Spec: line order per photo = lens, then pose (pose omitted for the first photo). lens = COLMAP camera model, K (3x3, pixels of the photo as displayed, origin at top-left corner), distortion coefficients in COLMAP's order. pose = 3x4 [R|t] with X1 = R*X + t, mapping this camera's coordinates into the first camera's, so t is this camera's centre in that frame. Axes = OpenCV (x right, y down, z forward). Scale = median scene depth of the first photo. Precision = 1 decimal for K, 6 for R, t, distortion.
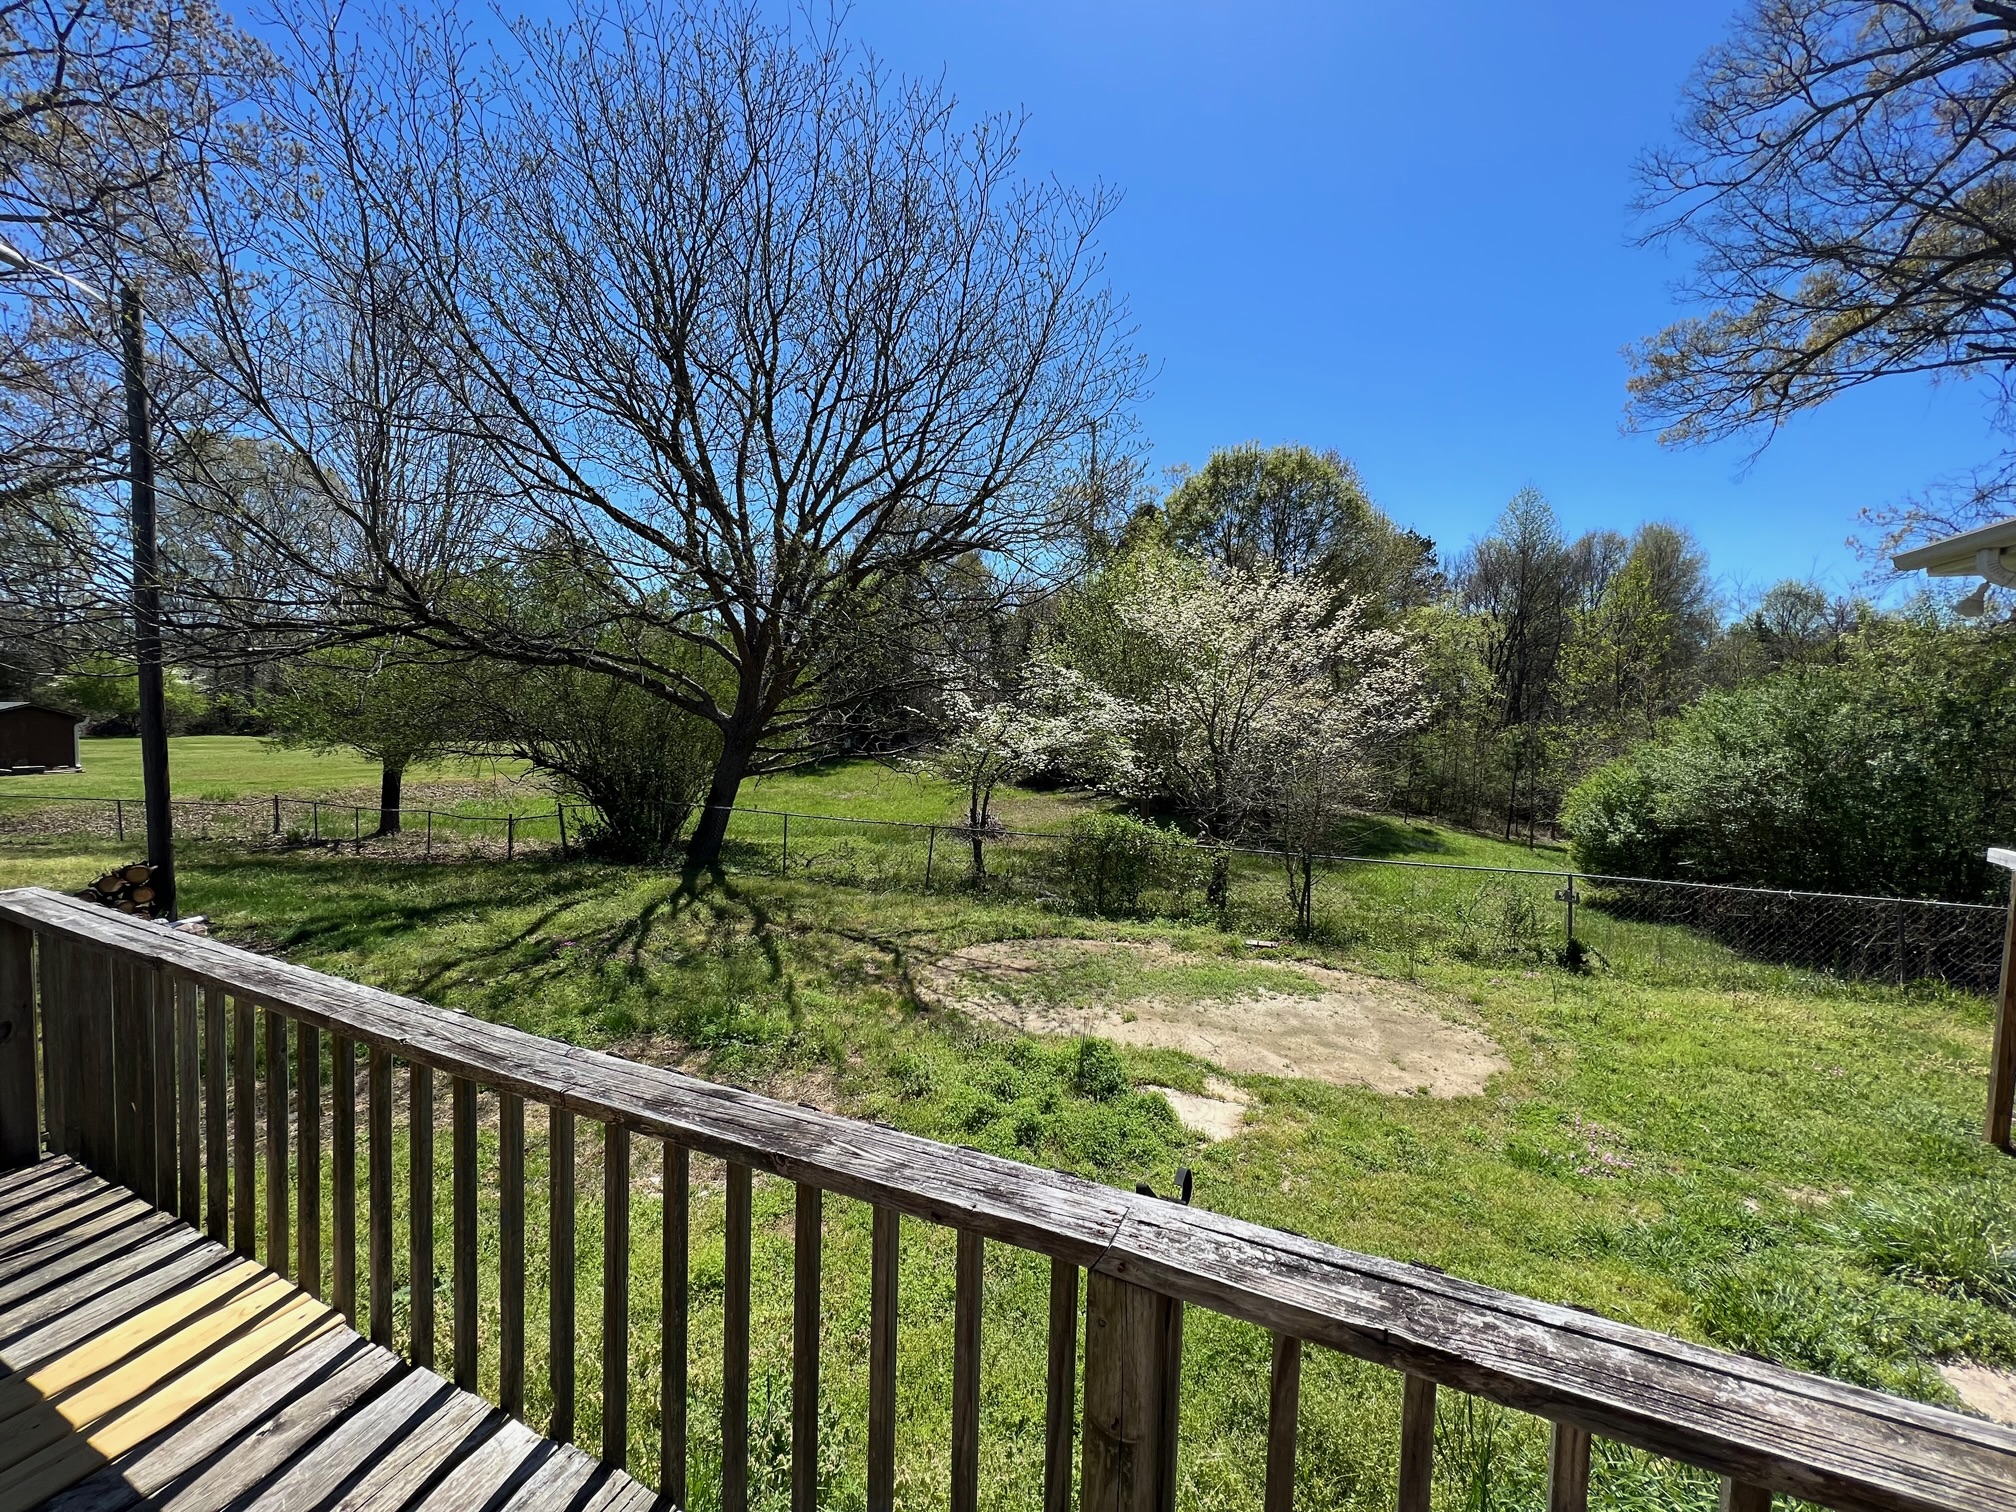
lens RADIAL K [[801.9, 0, 993.8], [0, 801.9, 750.1], [0, 0, 1]] dist [-0.011084, 0.000471]
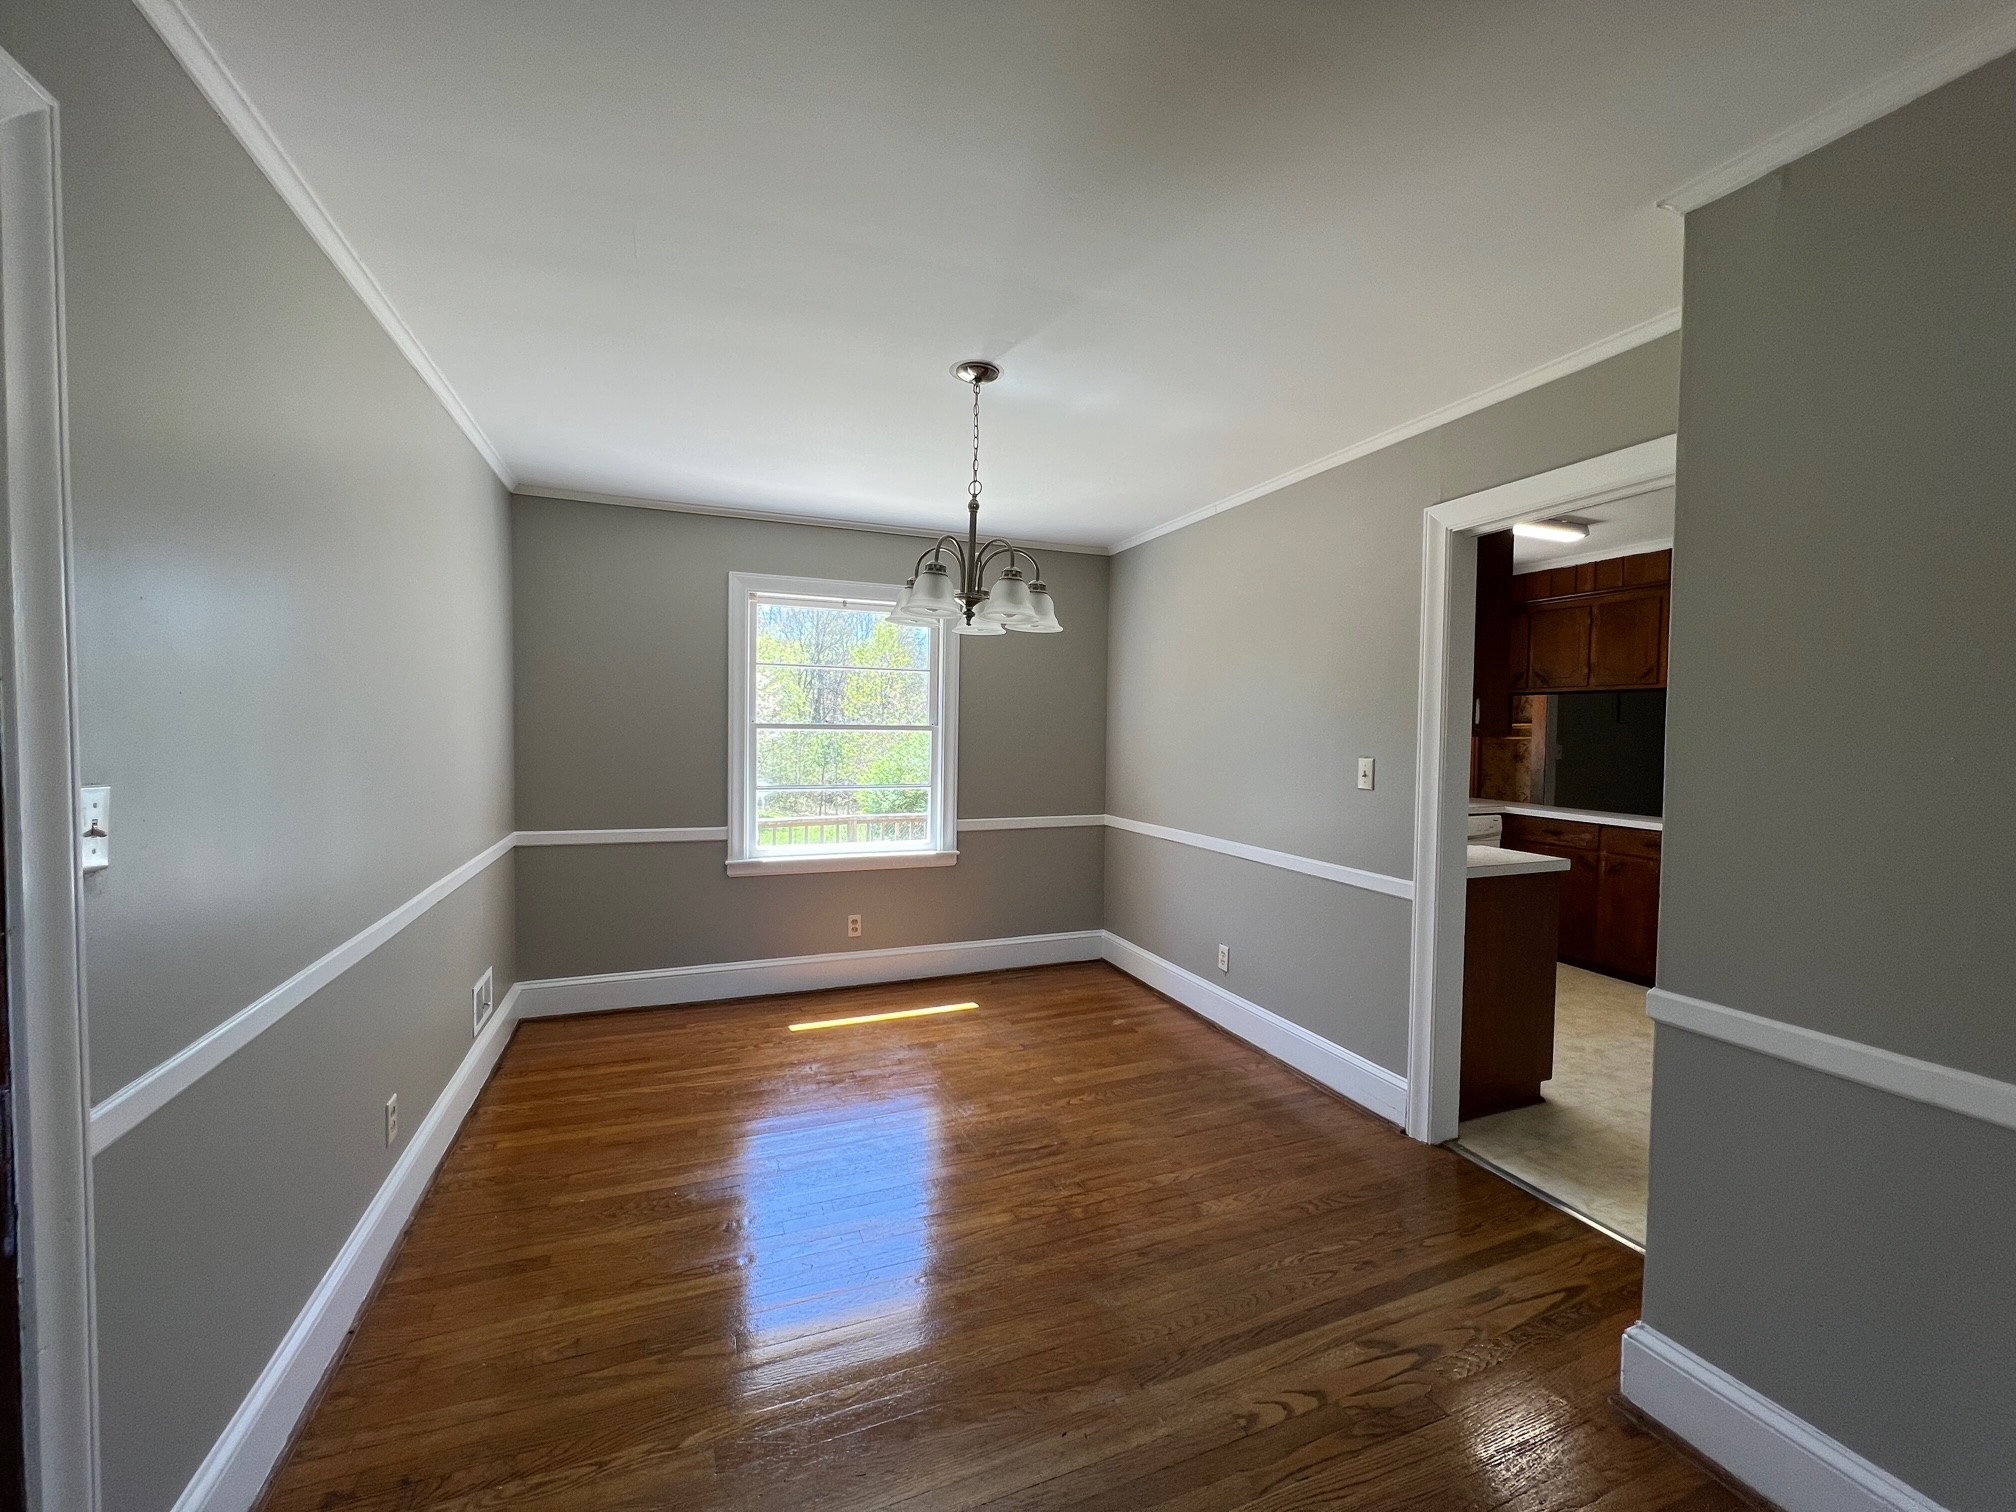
lens RADIAL K [[801.9, 0, 993.8], [0, 801.9, 750.1], [0, 0, 1]] dist [-0.011084, 0.000471]
pose [[0.689988, -0.021429, 0.723503, -0.143817], [0.025133, 0.999668, 0.005640, -0.002663], [-0.723384, 0.014293, 0.690298, -0.168701]]
